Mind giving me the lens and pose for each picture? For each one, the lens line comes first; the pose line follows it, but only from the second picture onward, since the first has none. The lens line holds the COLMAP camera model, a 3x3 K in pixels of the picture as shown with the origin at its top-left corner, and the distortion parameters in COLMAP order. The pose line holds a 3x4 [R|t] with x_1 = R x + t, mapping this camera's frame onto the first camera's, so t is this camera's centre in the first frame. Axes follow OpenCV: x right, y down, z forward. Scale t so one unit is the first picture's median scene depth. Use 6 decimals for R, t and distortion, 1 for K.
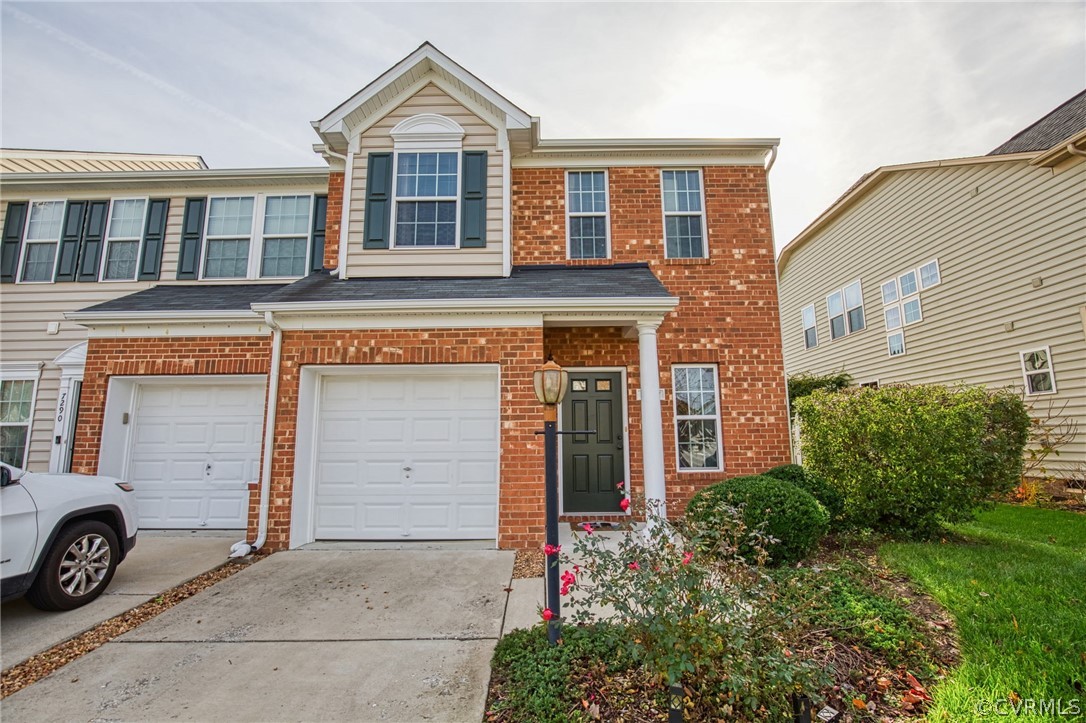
lens RADIAL K [[500.6, 0, 544.6], [0, 500.6, 360.9], [0, 0, 1]] dist [-0.038556, 0.009062]
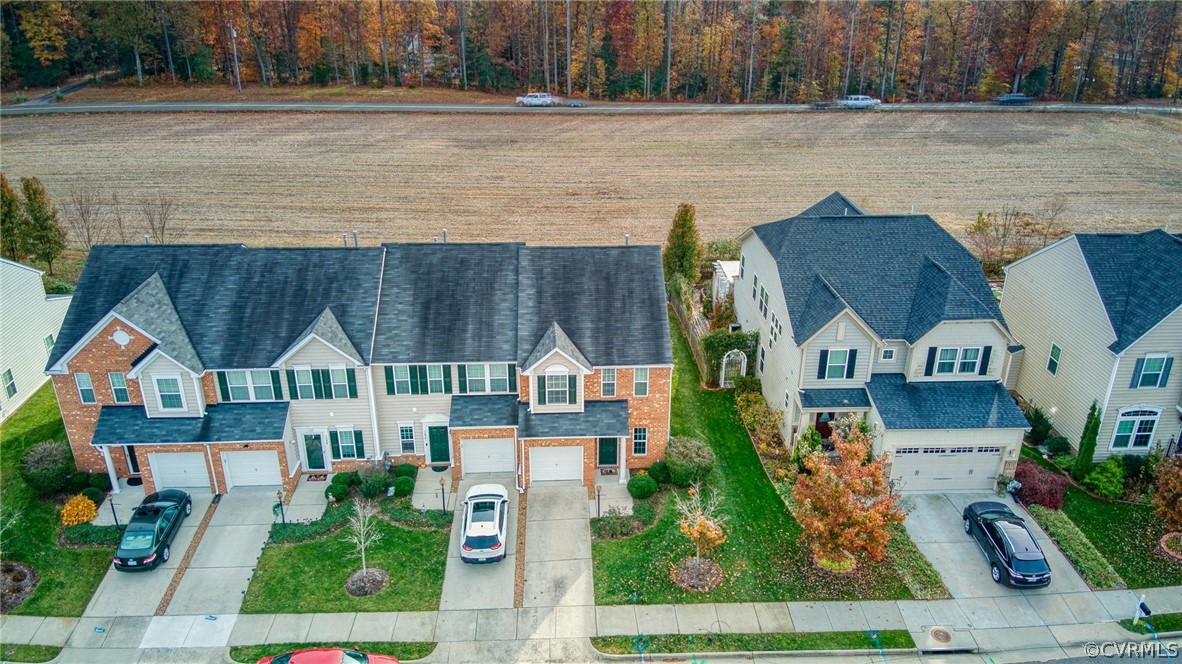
lens RADIAL K [[841.9, 0, 591.0], [0, 841.9, 332.0], [0, 0, 1]] dist [0.110819, -0.218517]
pose [[0.998950, -0.004167, 0.045617, -0.262762], [-0.021734, 0.833505, 0.552085, -3.521756], [-0.040323, -0.552496, 0.832539, -3.190902]]
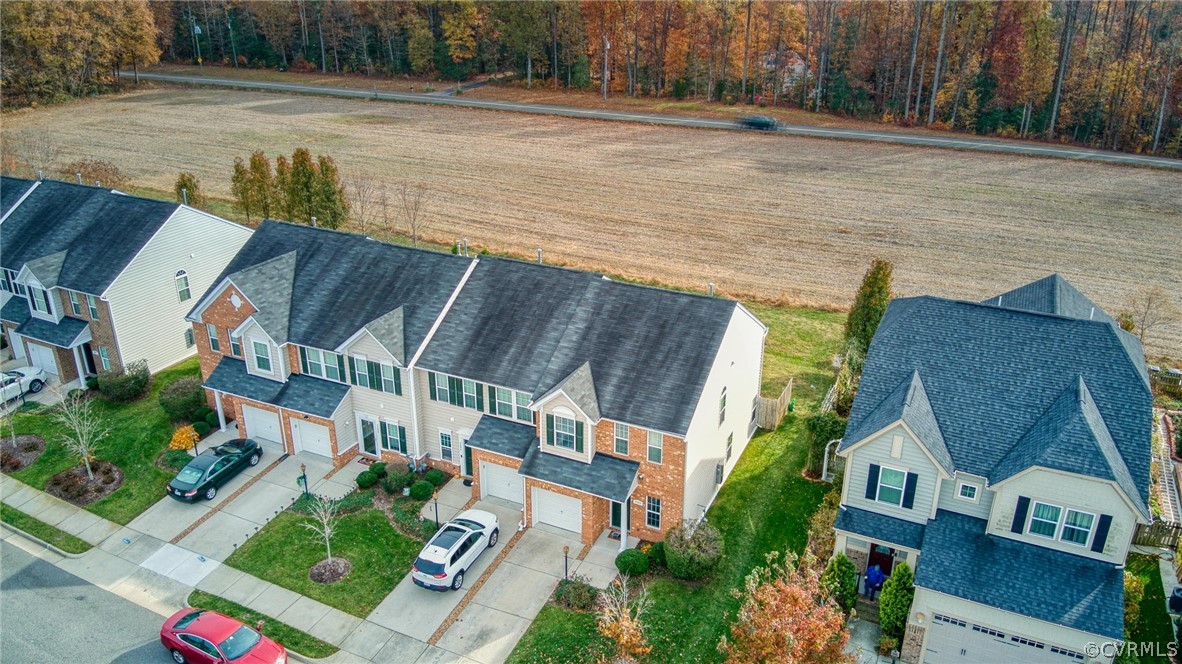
lens RADIAL K [[841.9, 0, 591.0], [0, 841.9, 332.0], [0, 0, 1]] dist [0.110819, -0.218517]
pose [[0.903736, 0.182933, -0.387037, 1.702963], [0.055605, 0.846277, 0.529833, -3.424574], [0.424465, -0.500350, 0.754639, -2.370332]]
